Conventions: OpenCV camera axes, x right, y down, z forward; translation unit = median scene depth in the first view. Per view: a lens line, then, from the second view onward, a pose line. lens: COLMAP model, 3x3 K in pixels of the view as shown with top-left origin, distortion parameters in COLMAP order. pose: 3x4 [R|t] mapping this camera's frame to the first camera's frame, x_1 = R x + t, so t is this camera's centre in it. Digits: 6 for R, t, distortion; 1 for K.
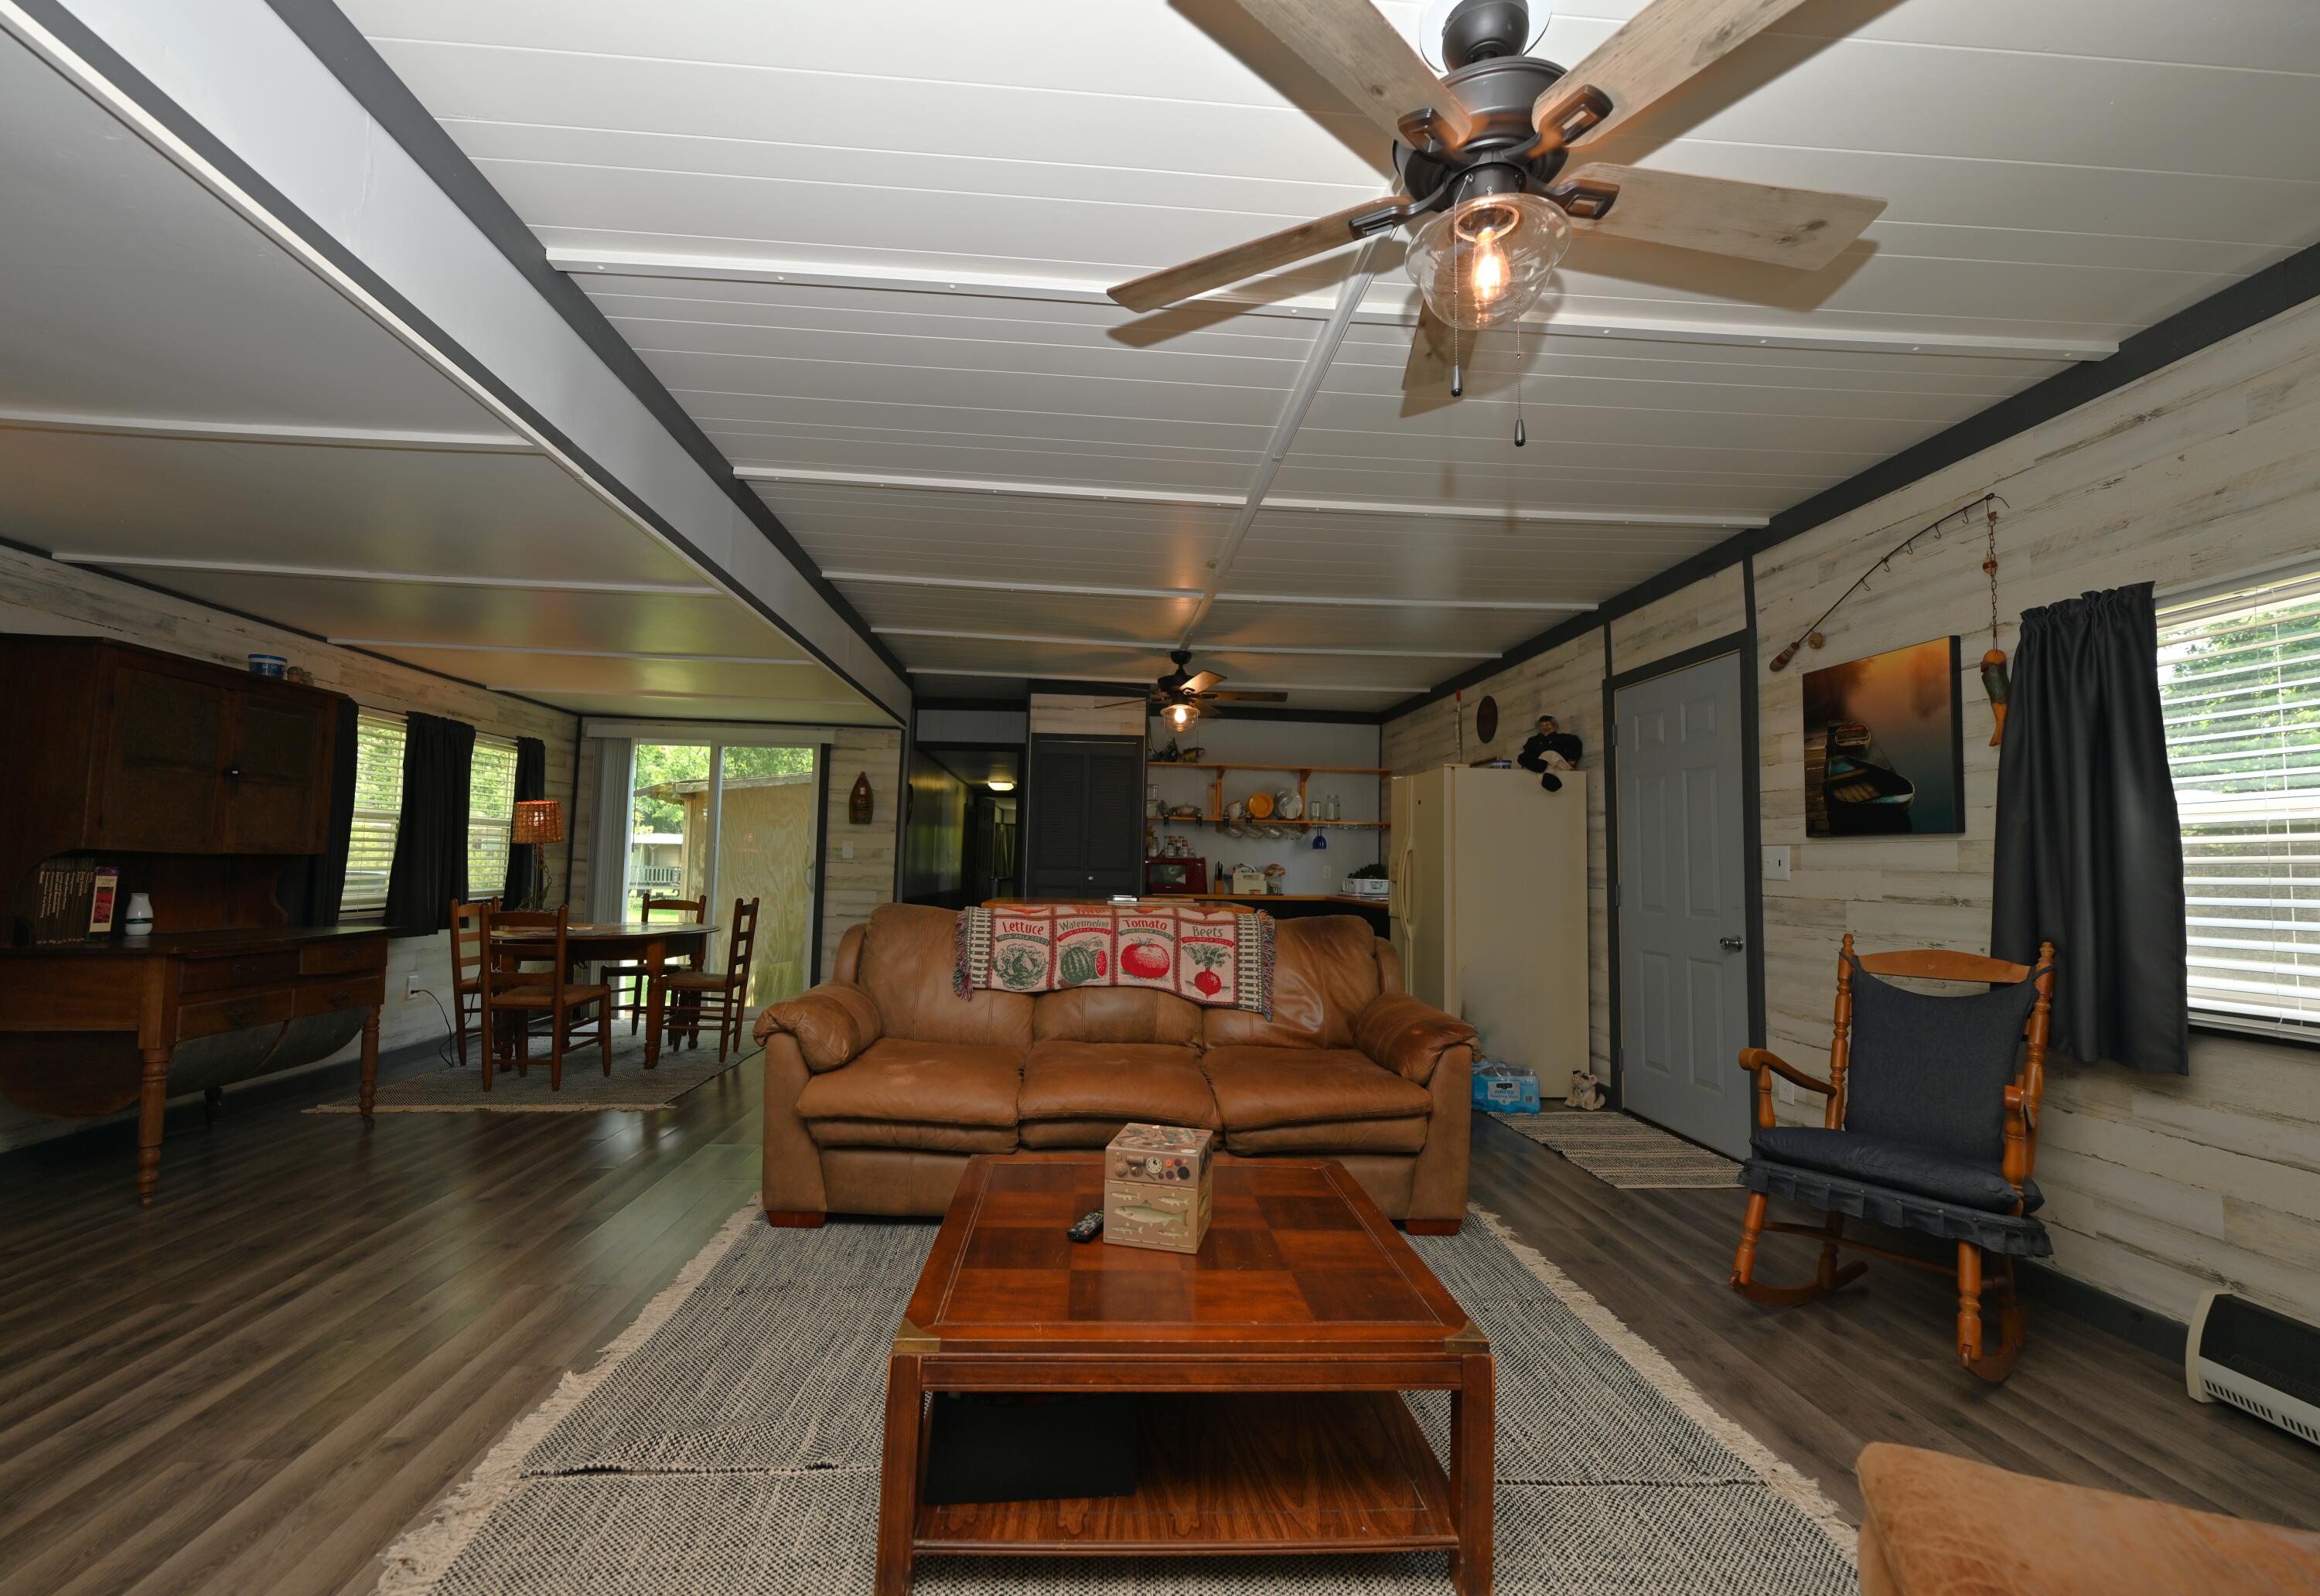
lens RADIAL K [[956.8, 0, 1159.9], [0, 956.8, 801.1], [0, 0, 1]] dist [-0.000553, -0.000438]
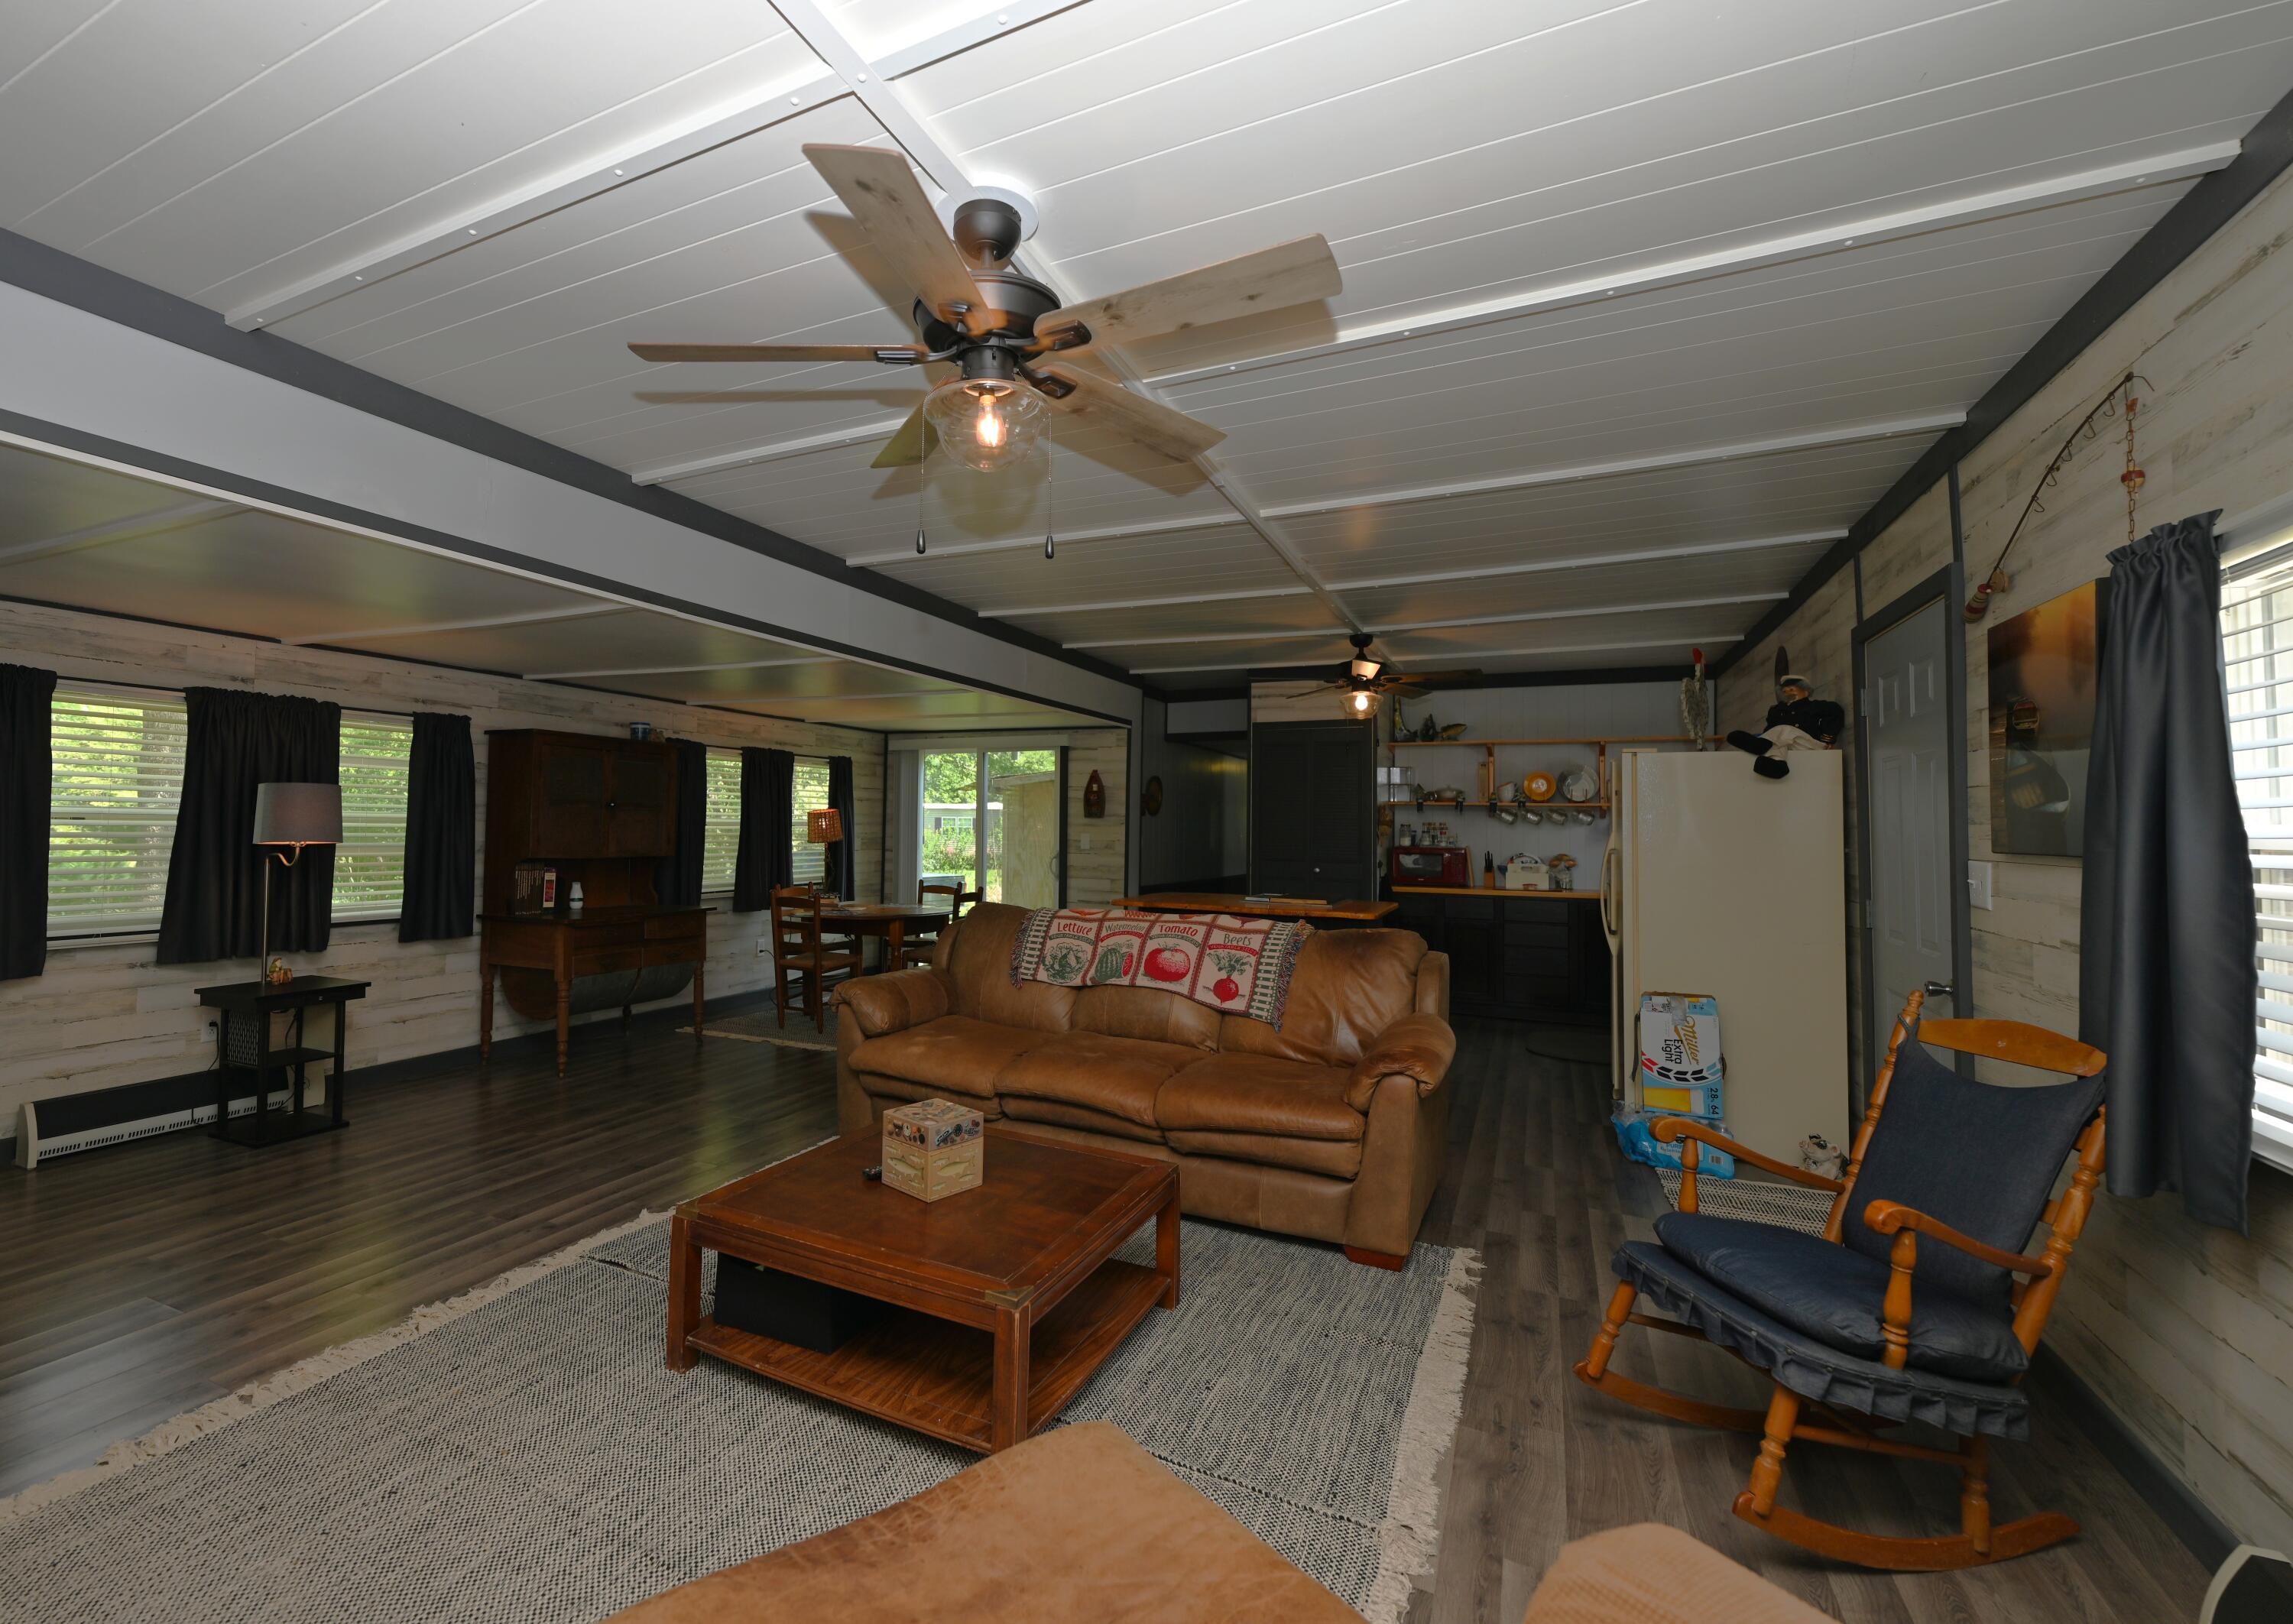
lens RADIAL K [[993.5, 0, 1005.6], [0, 993.5, 795.4], [0, 0, 1]] dist [-0.002256, 0.000307]
pose [[0.855121, -0.026001, -0.517775, 0.366846], [0.037672, 0.999218, 0.012039, -0.037536], [0.517057, -0.029801, 0.855432, -0.031334]]
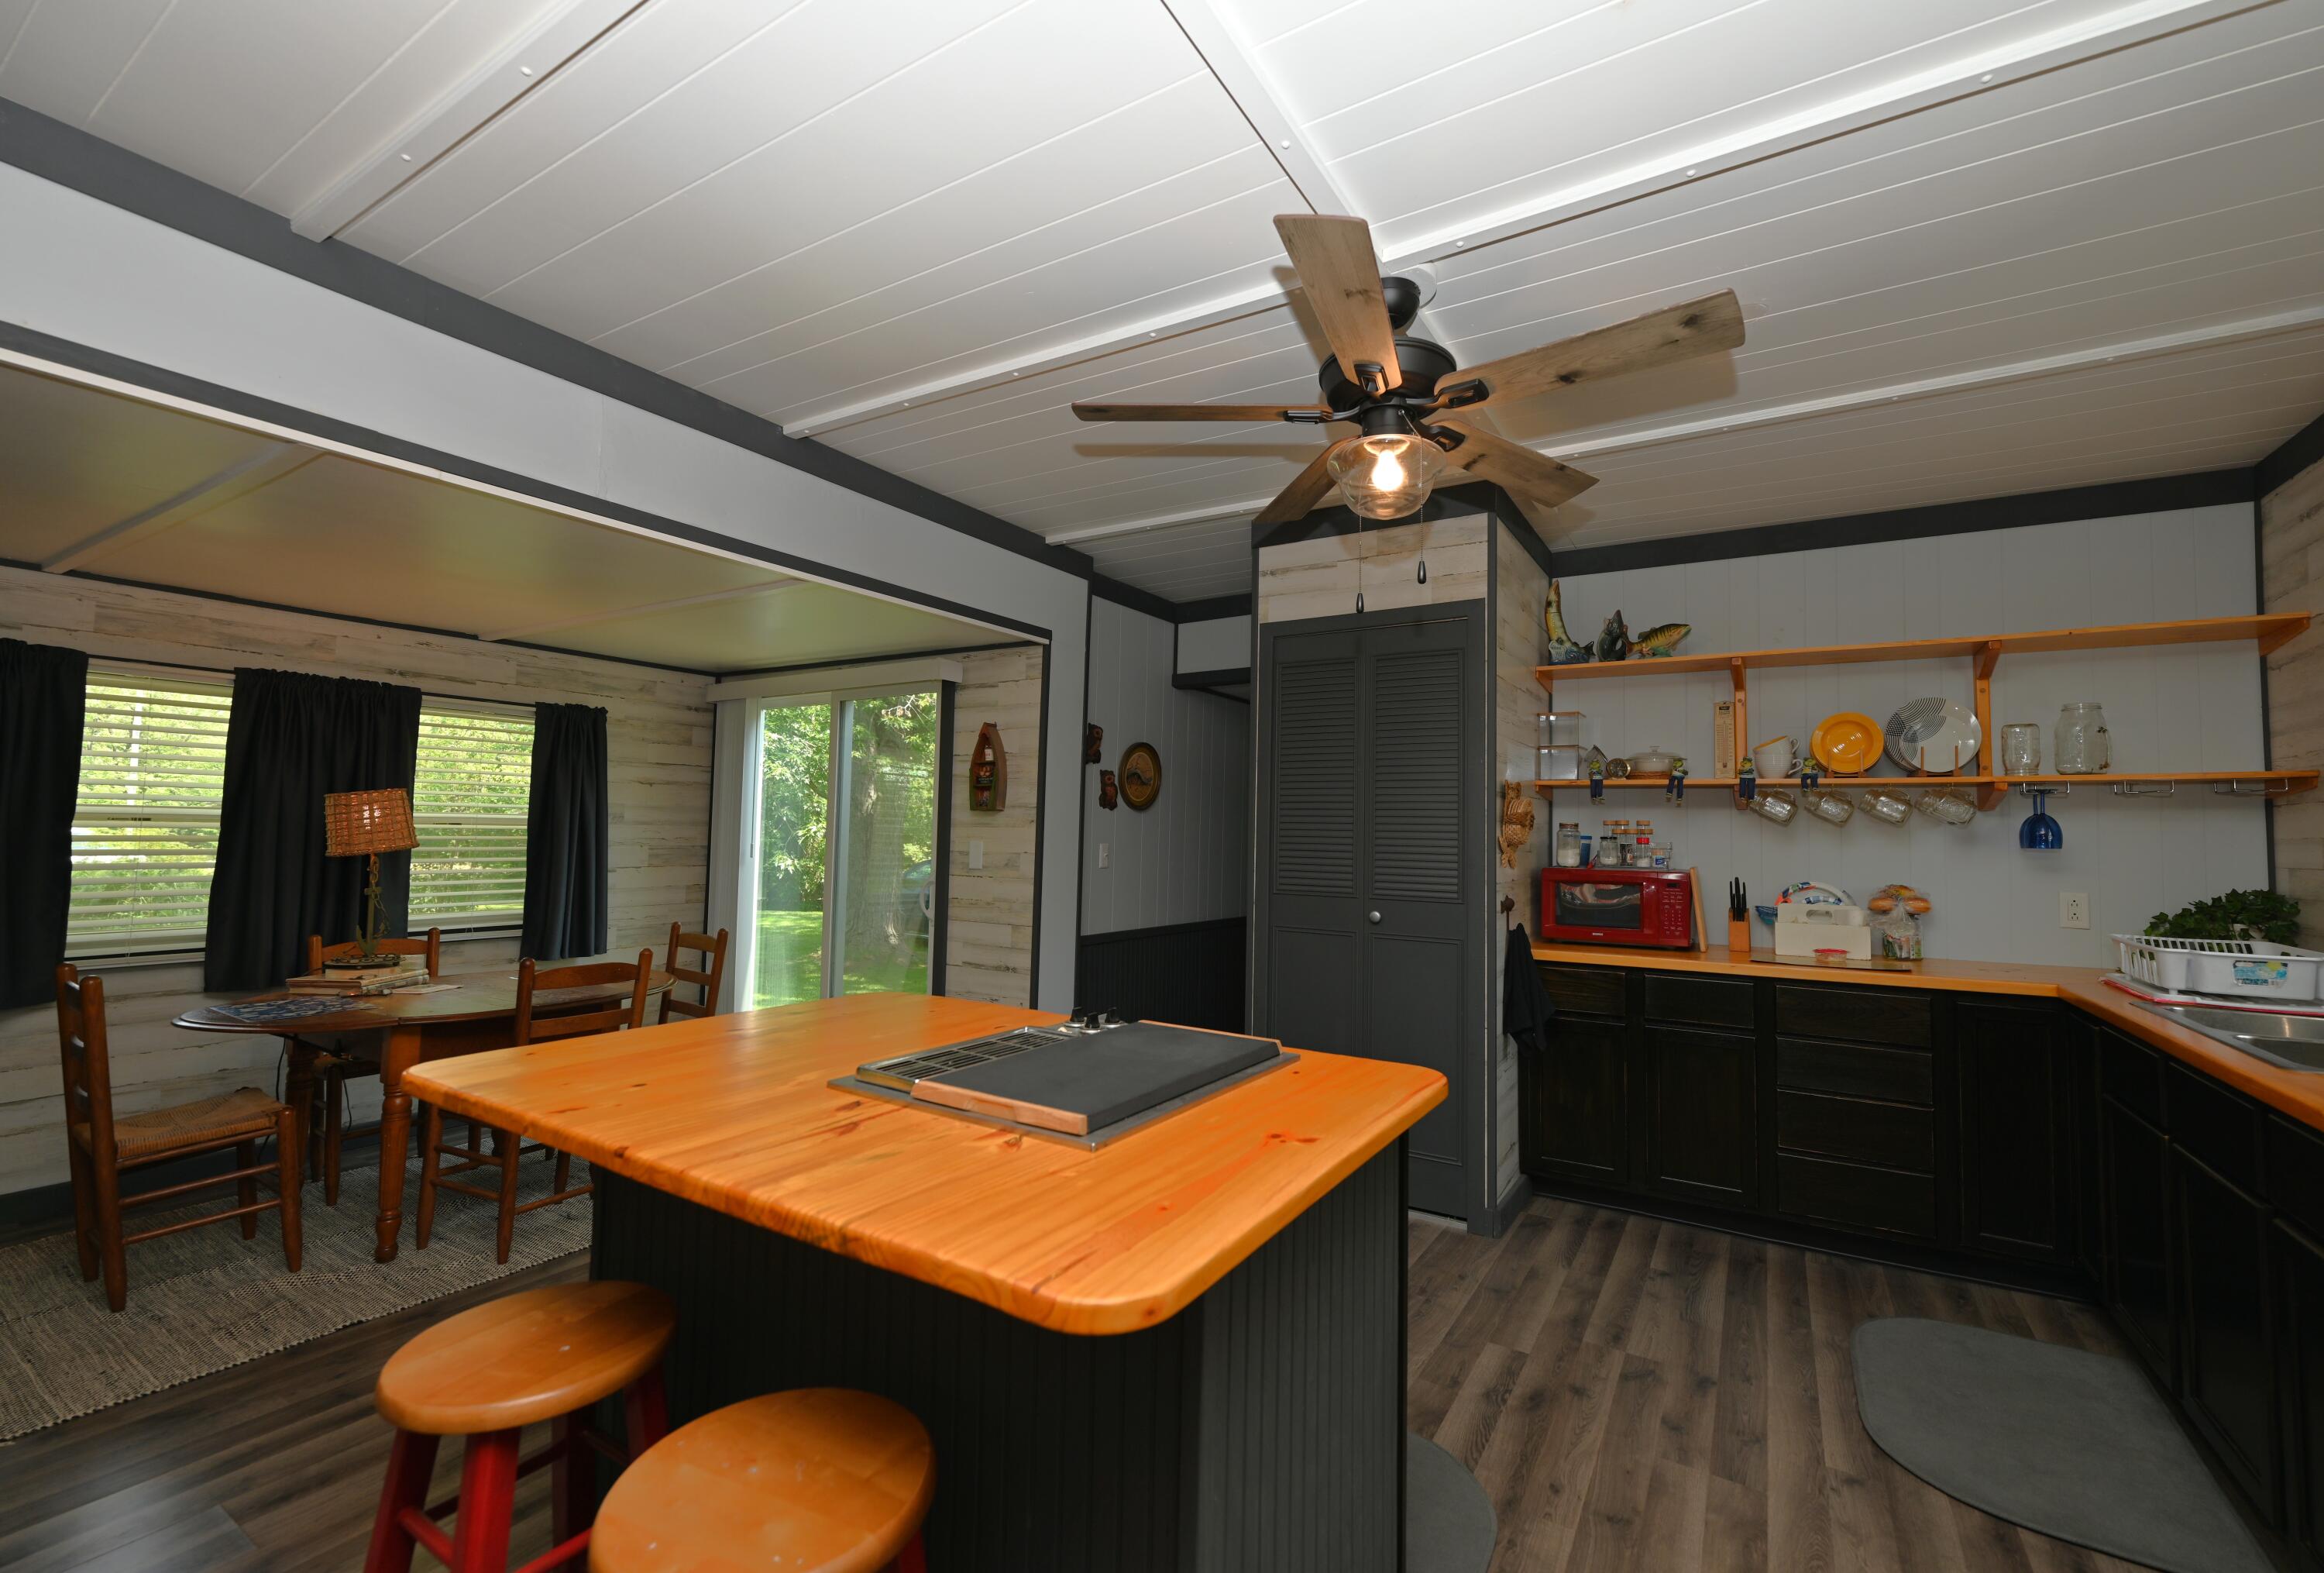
lens RADIAL K [[969.9, 0, 1216.6], [0, 969.9, 764.7], [0, 0, 1]] dist [0.004685, -0.000171]
pose [[0.814479, -0.046812, -0.578302, 0.296607], [0.037593, 0.998903, -0.027912, 0.034852], [0.578974, 0.000994, 0.815345, 1.178196]]
